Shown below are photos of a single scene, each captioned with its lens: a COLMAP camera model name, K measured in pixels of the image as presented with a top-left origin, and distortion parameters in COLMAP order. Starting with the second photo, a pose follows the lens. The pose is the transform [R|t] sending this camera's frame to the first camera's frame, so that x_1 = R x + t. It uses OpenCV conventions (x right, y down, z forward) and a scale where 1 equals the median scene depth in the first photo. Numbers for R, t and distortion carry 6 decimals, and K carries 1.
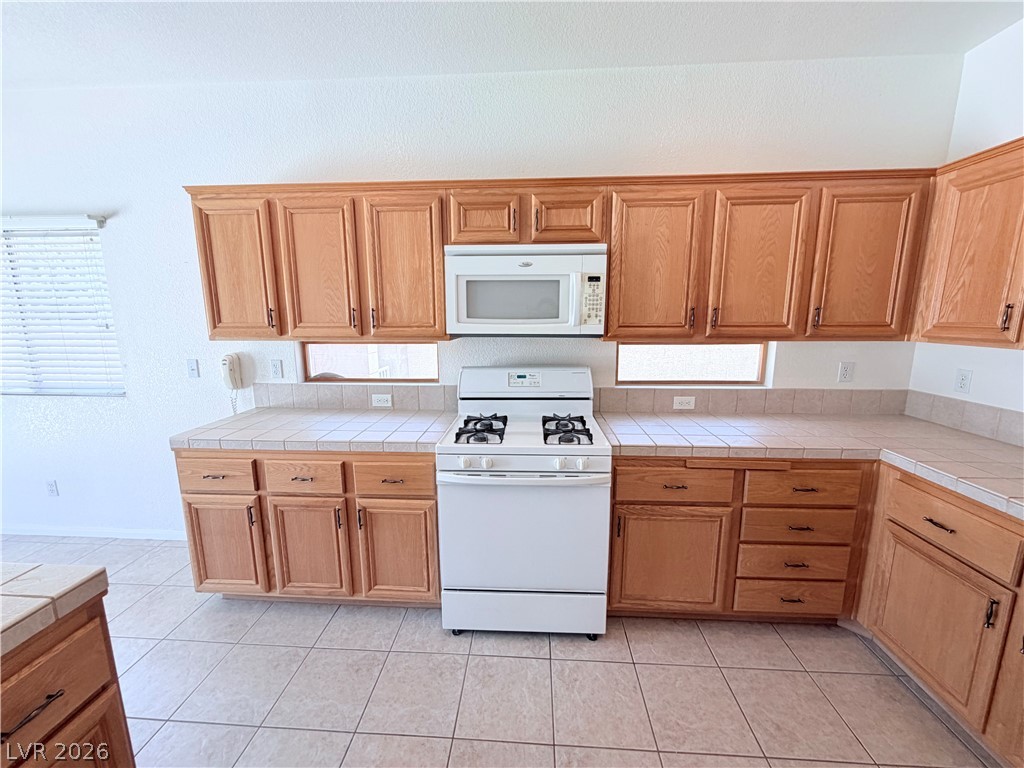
lens RADIAL K [[408.7, 0, 510.1], [0, 408.7, 384.3], [0, 0, 1]] dist [0.000148, 0.000217]
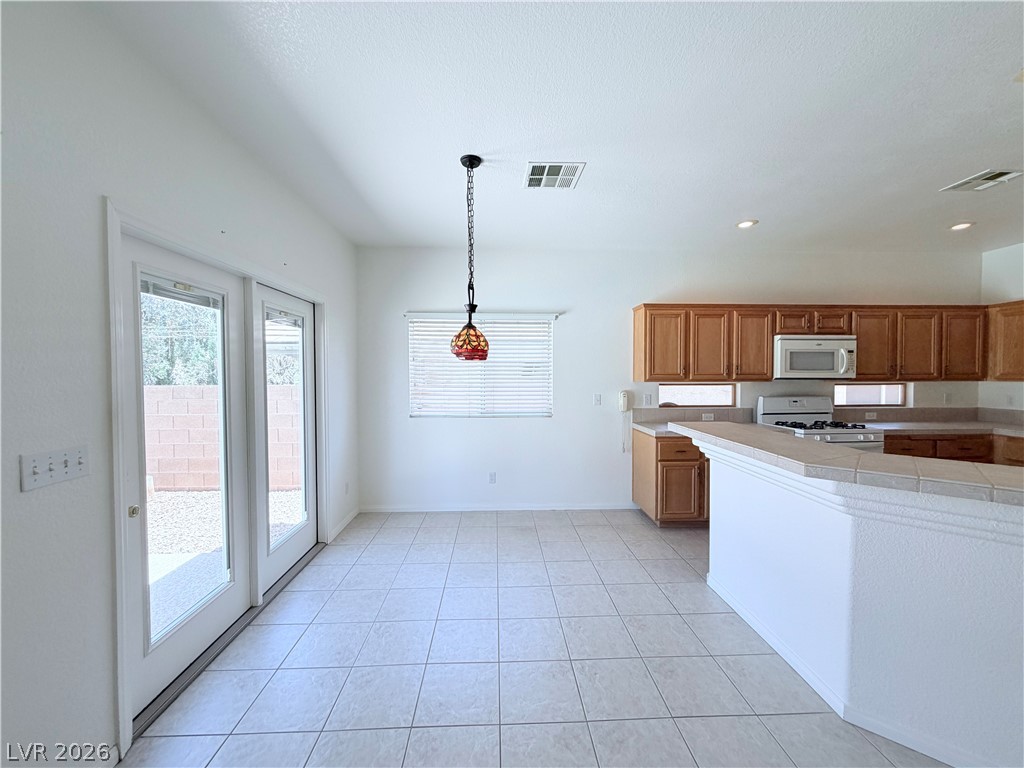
lens RADIAL K [[408.7, 0, 510.1], [0, 408.7, 384.3], [0, 0, 1]] dist [0.000148, 0.000217]
pose [[0.994936, -0.001134, 0.100500, -1.736988], [0.015922, 0.989088, -0.146465, 0.186295], [-0.099237, 0.147323, 0.984097, -0.860461]]
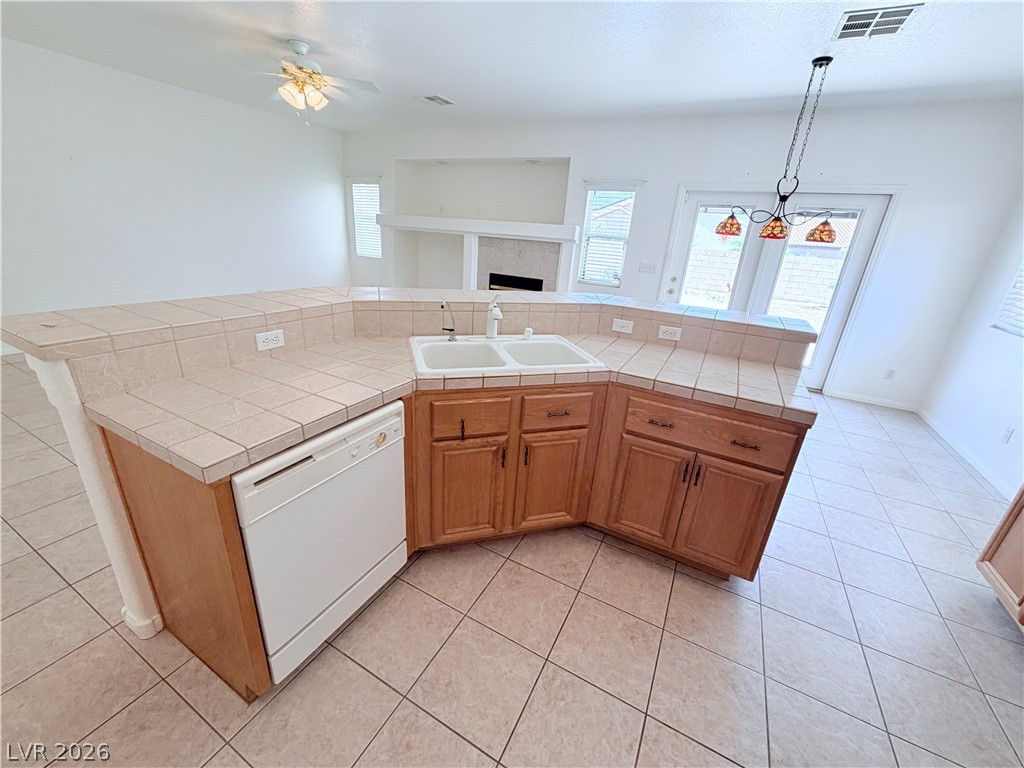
lens RADIAL K [[408.7, 0, 510.1], [0, 408.7, 384.3], [0, 0, 1]] dist [0.000148, 0.000217]
pose [[-0.415926, 0.295961, -0.859891, 0.416255], [-0.223269, 0.883387, 0.412042, -0.016105], [0.881565, 0.363366, -0.301344, 0.199097]]
